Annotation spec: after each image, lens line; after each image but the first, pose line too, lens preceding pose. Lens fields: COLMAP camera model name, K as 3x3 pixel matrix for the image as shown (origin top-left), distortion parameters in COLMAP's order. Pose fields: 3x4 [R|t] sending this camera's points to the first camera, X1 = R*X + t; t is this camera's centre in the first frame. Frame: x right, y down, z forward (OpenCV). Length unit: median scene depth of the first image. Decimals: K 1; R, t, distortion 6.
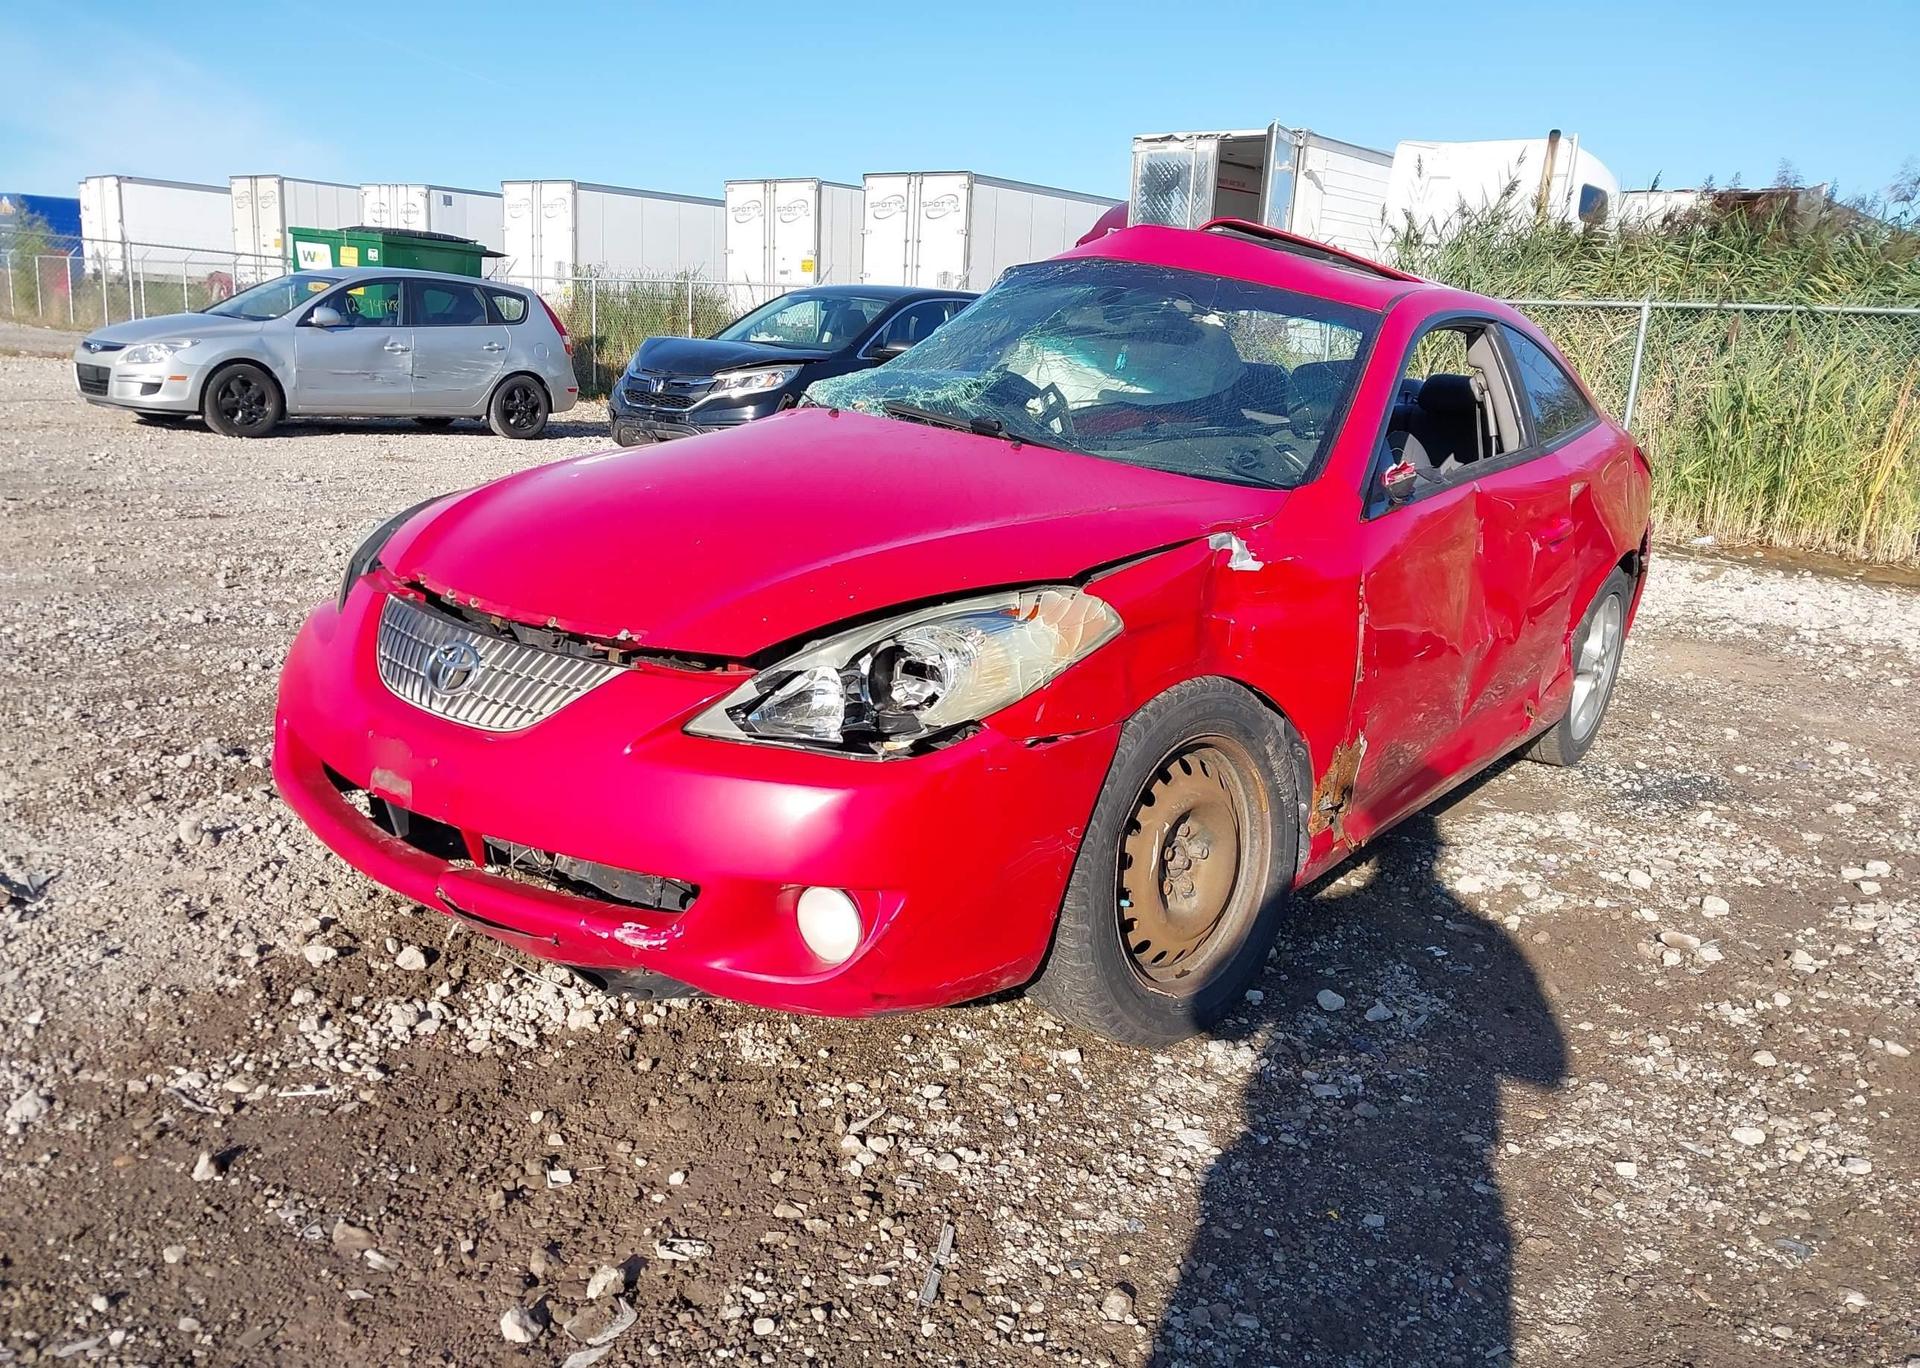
lens RADIAL K [[1480.3, 0, 925.3], [0, 1480.3, 682.1], [0, 0, 1]] dist [0.011631, -0.015095]
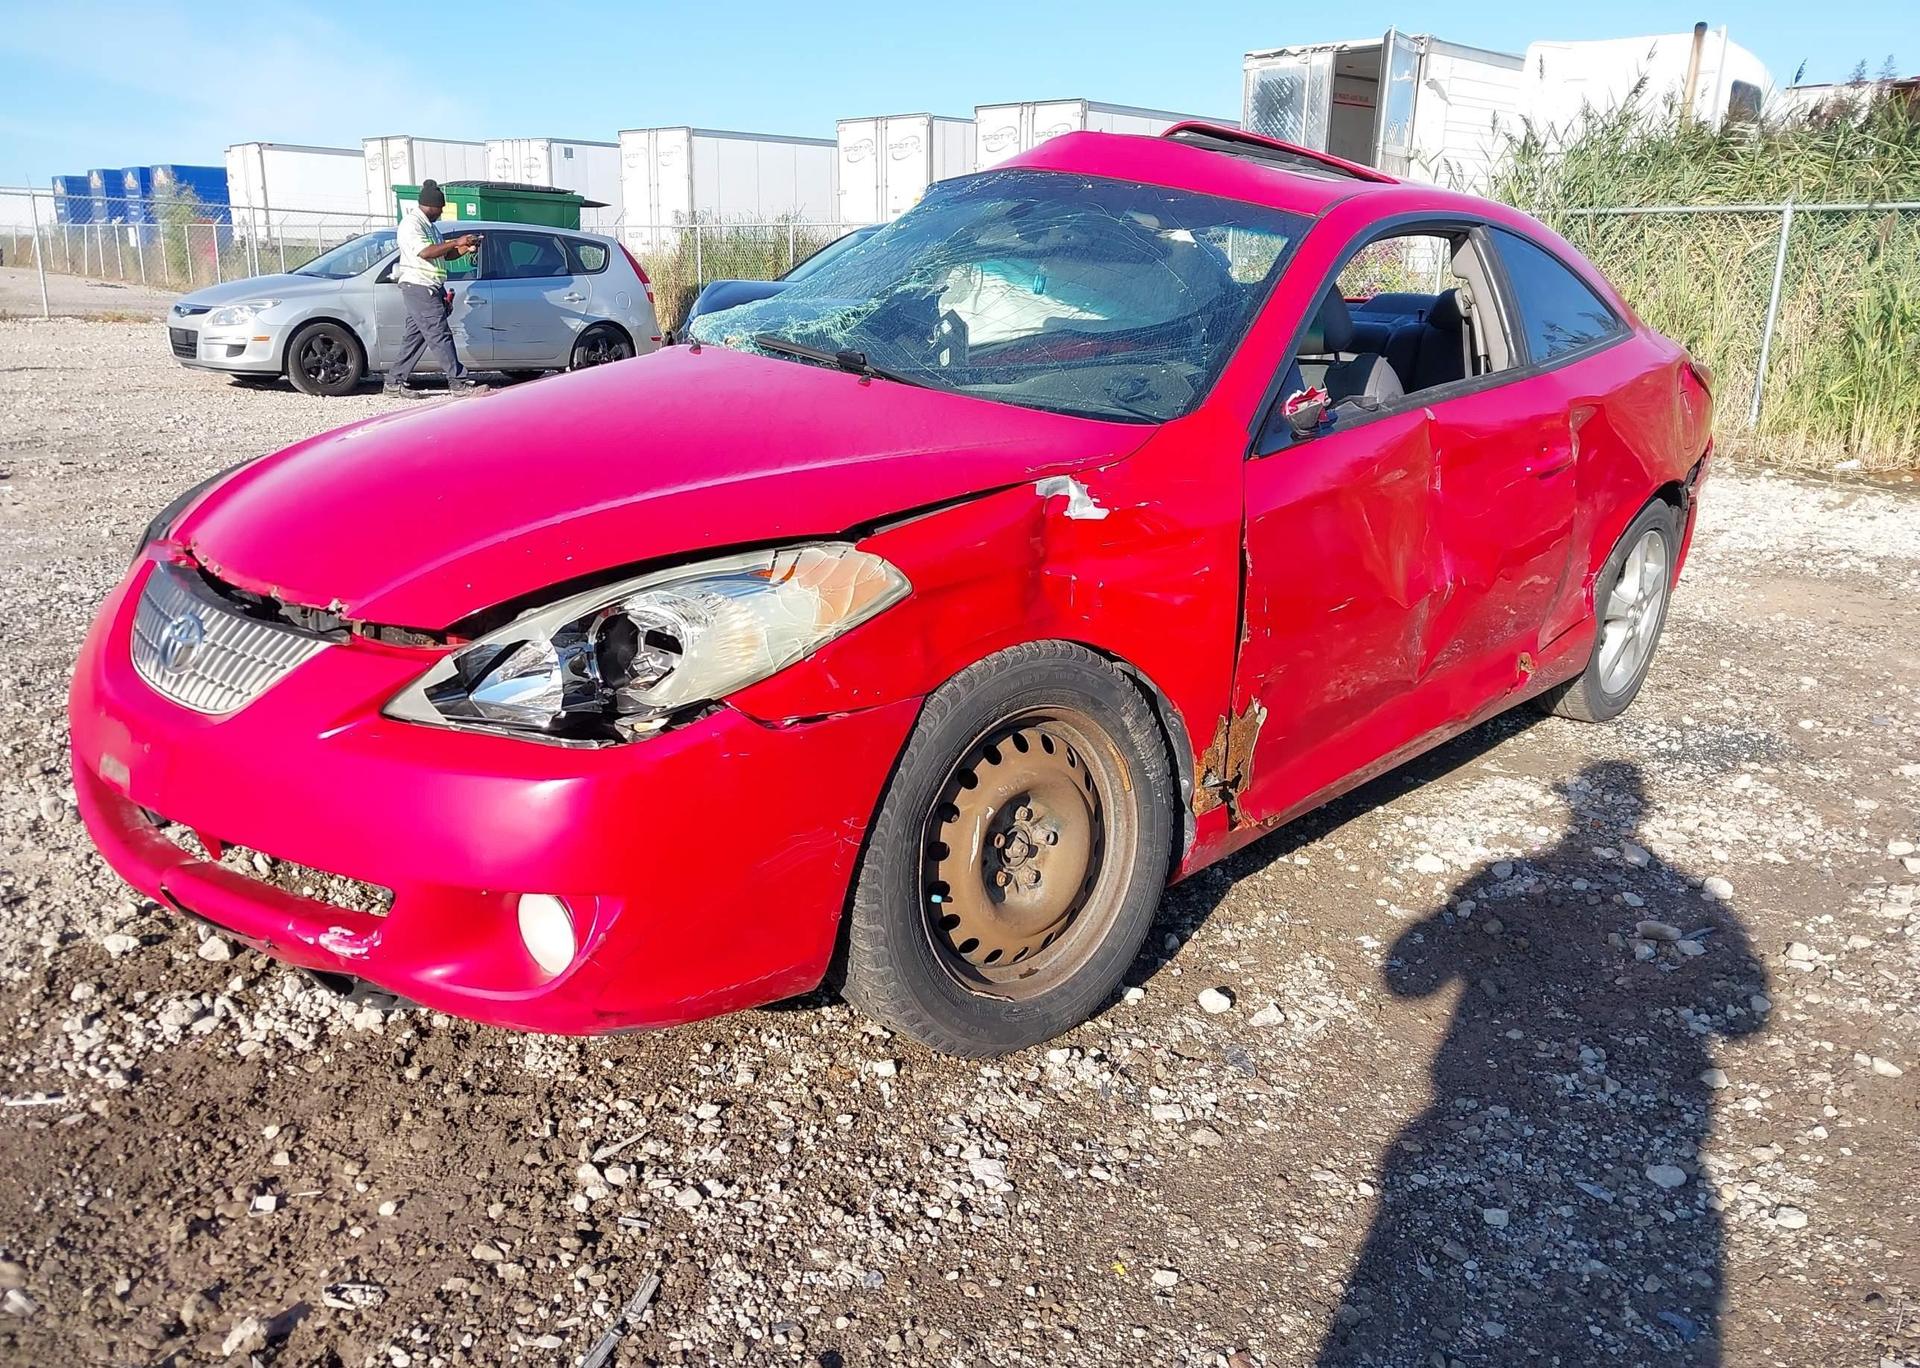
lens RADIAL K [[1484.0, 0, 929.1], [0, 1484.0, 682.9], [0, 0, 1]] dist [0.000026, 0.006797]
pose [[0.995434, -0.009269, -0.095003, 0.180459], [0.012921, 0.999198, 0.037901, -0.011153], [0.094575, -0.038955, 0.994755, 0.104007]]
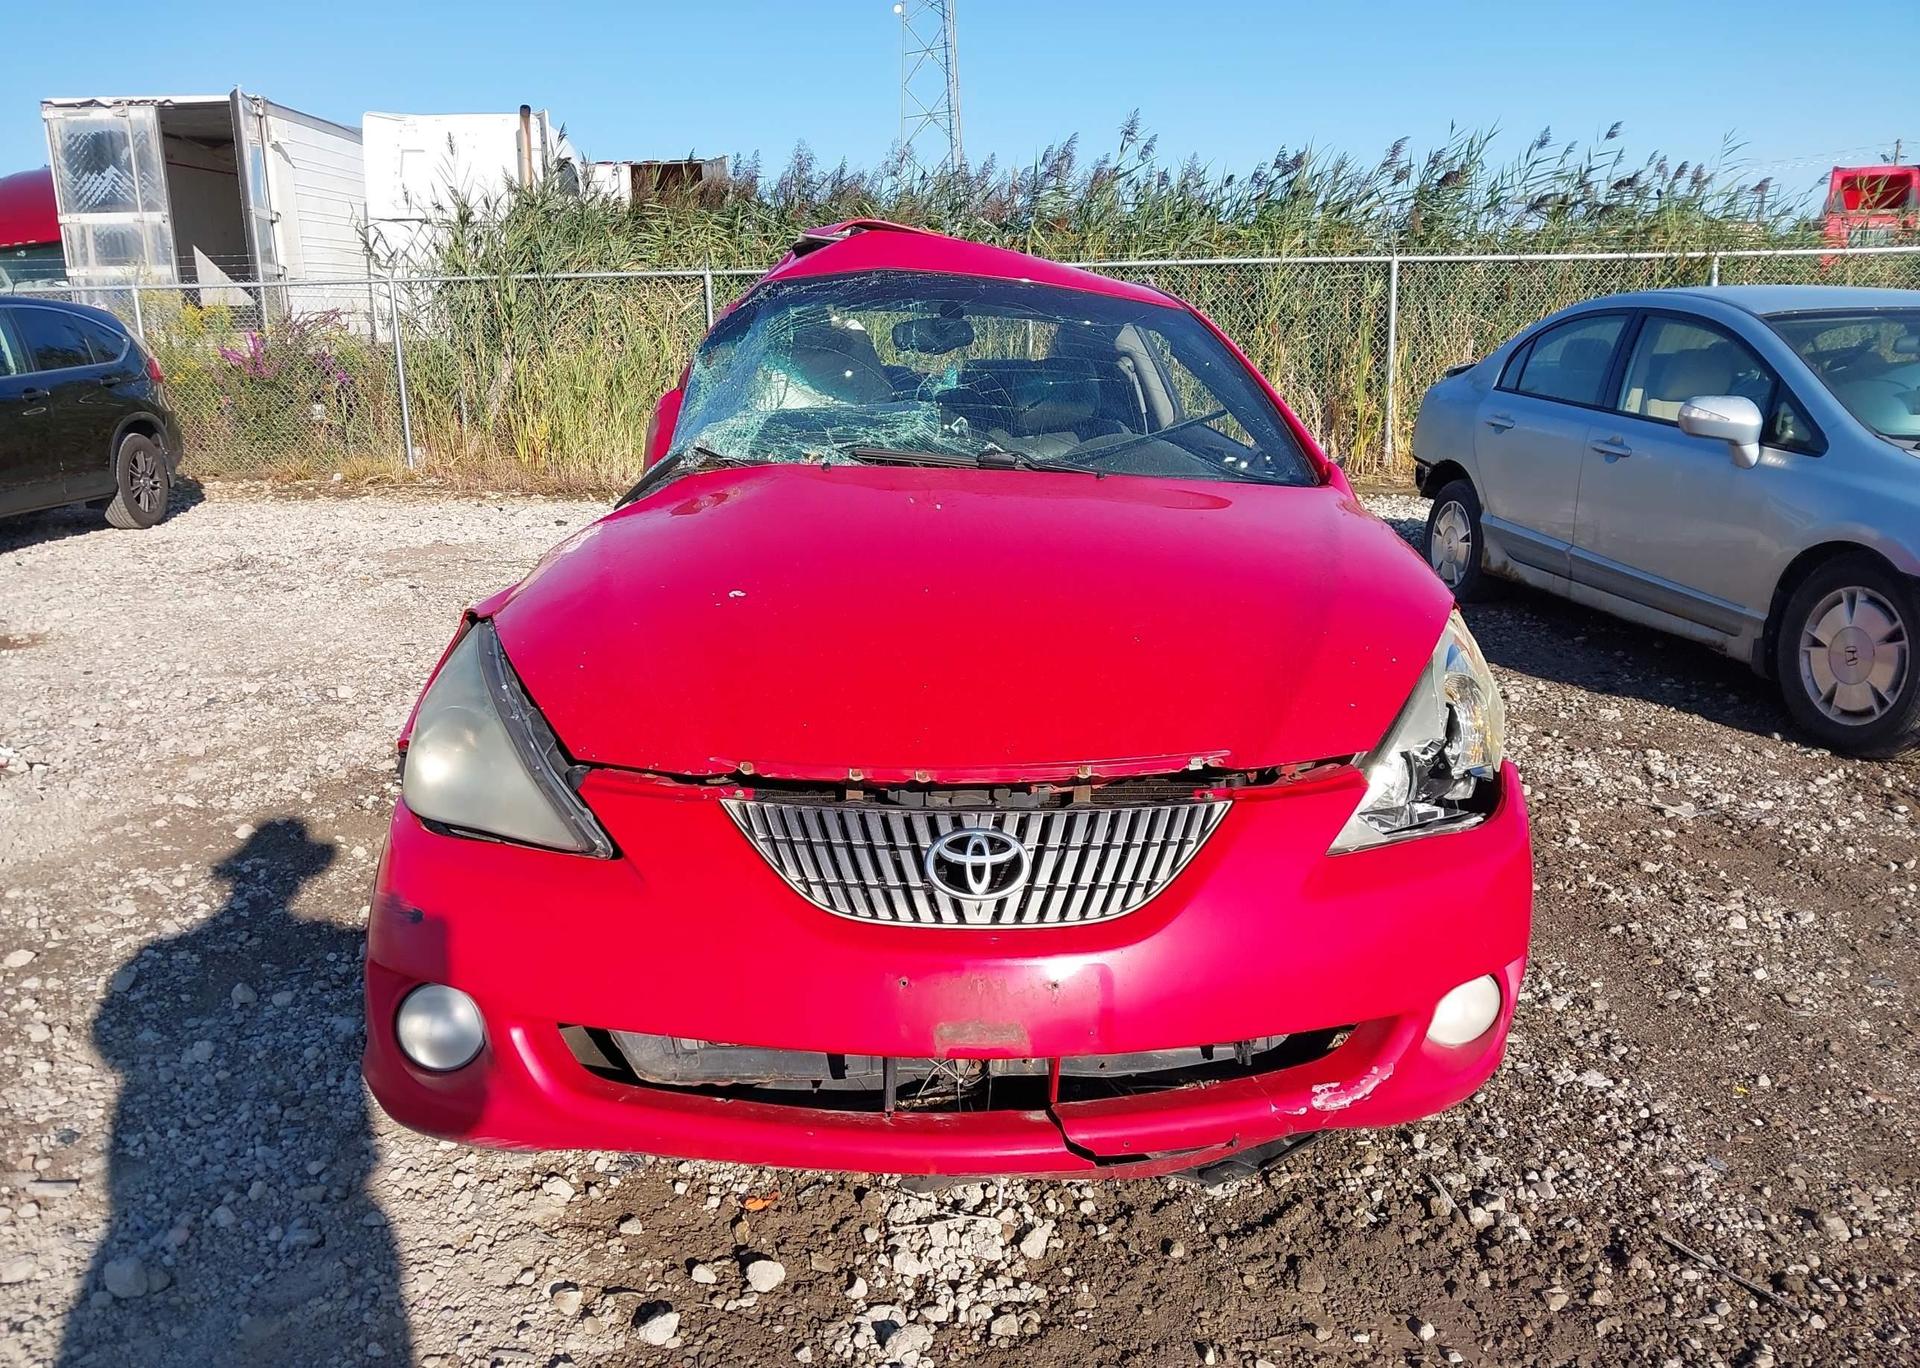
lens RADIAL K [[1480.3, 0, 925.3], [0, 1480.3, 682.1], [0, 0, 1]] dist [0.011631, -0.015095]
pose [[0.743854, -0.224193, 0.629618, -0.649648], [0.211064, 0.972649, 0.096980, -0.148583], [-0.634140, 0.060751, 0.770828, 0.345760]]
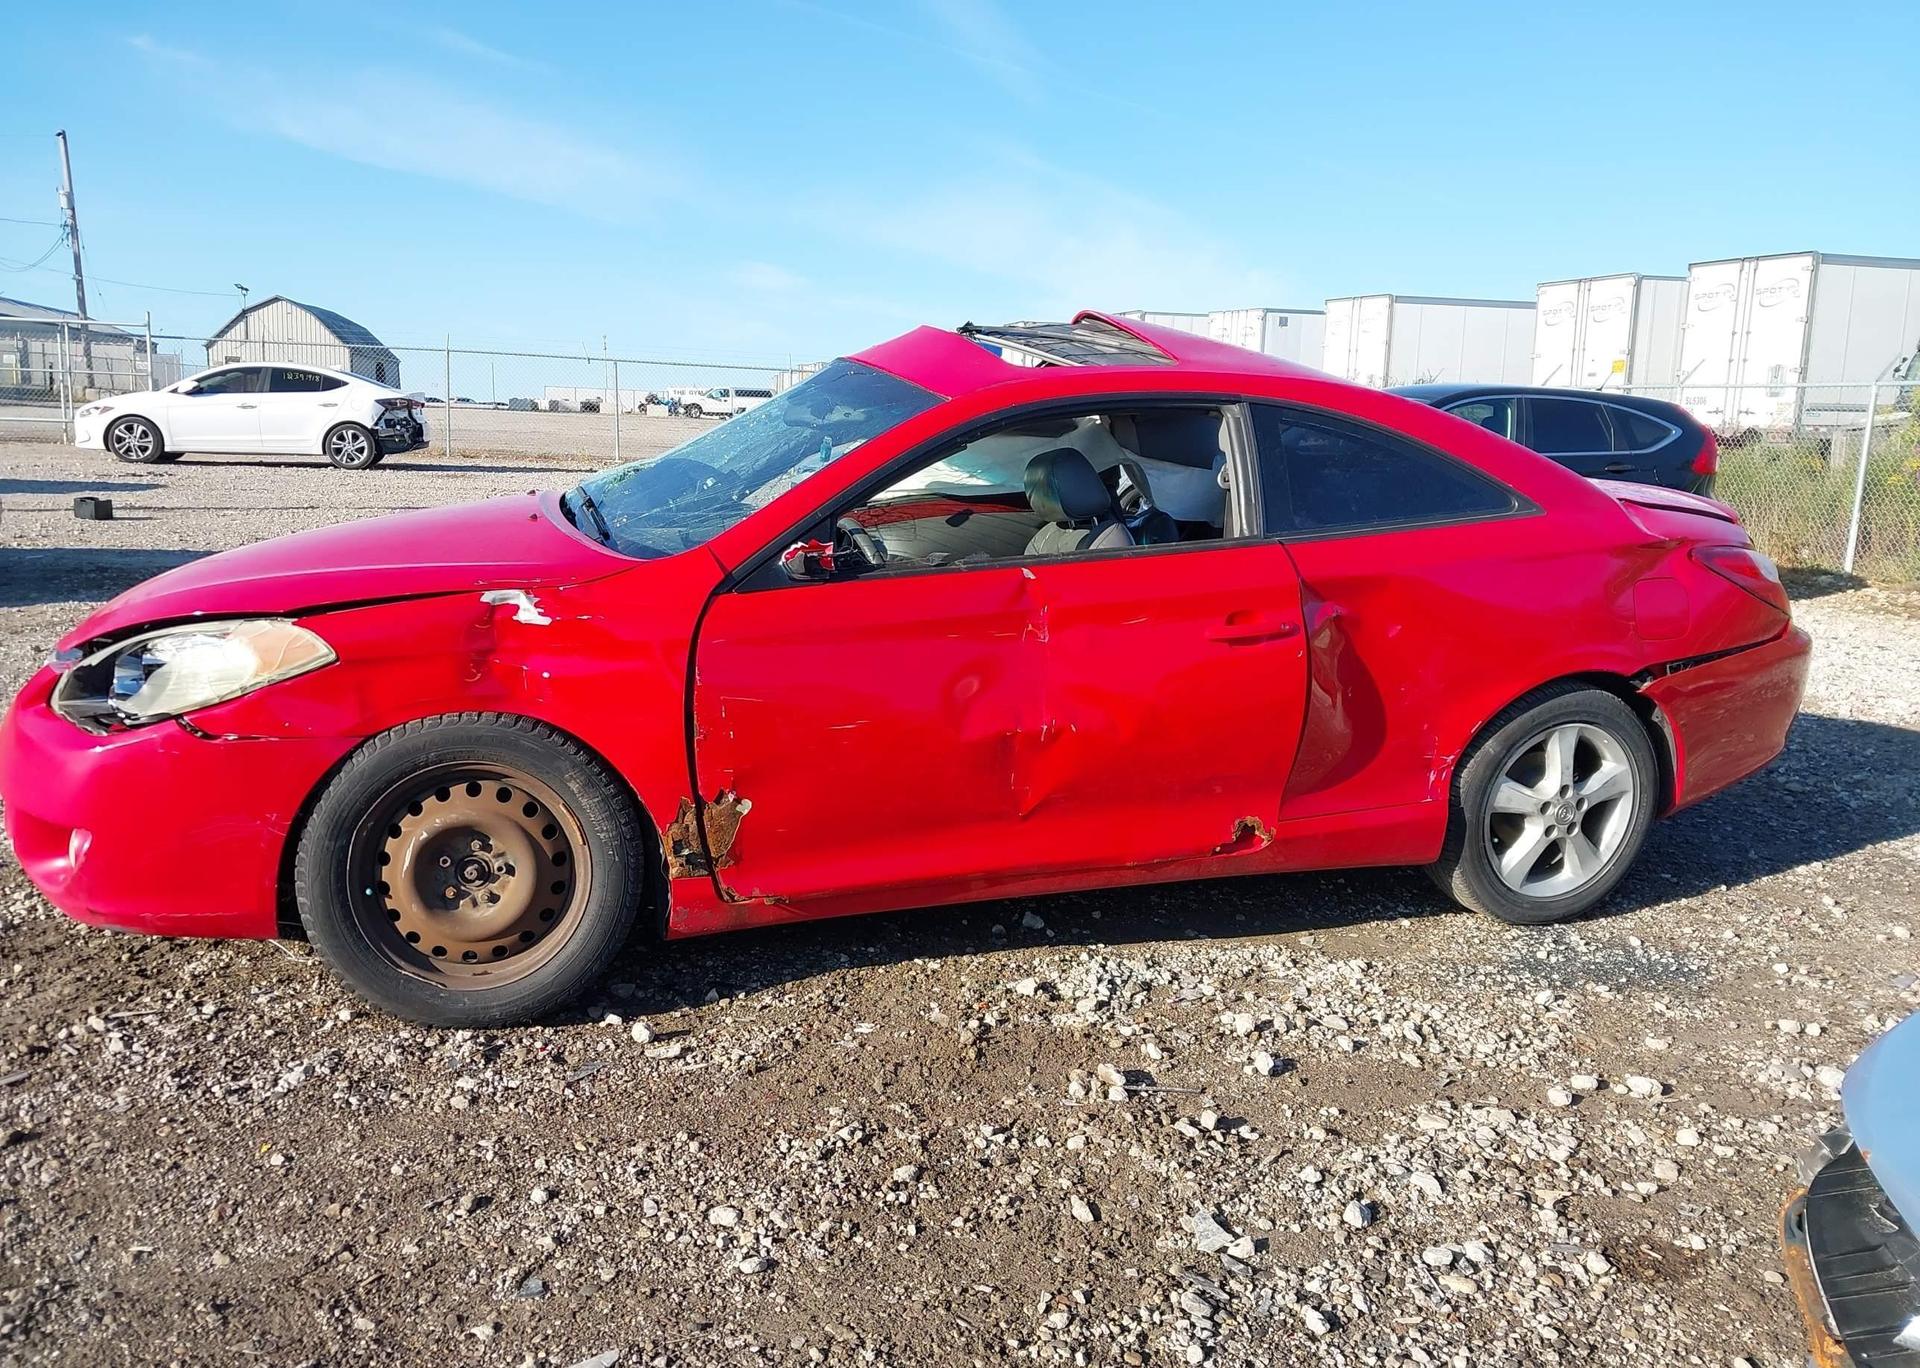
lens RADIAL K [[1504.8, 0, 961.1], [0, 1504.8, 659.1], [0, 0, 1]] dist [0.001523, 0.001417]
pose [[0.839843, 0.057382, -0.539787, 0.985095], [-0.106321, 0.992525, -0.059913, -0.012141], [0.532315, 0.107708, 0.839667, 0.180034]]
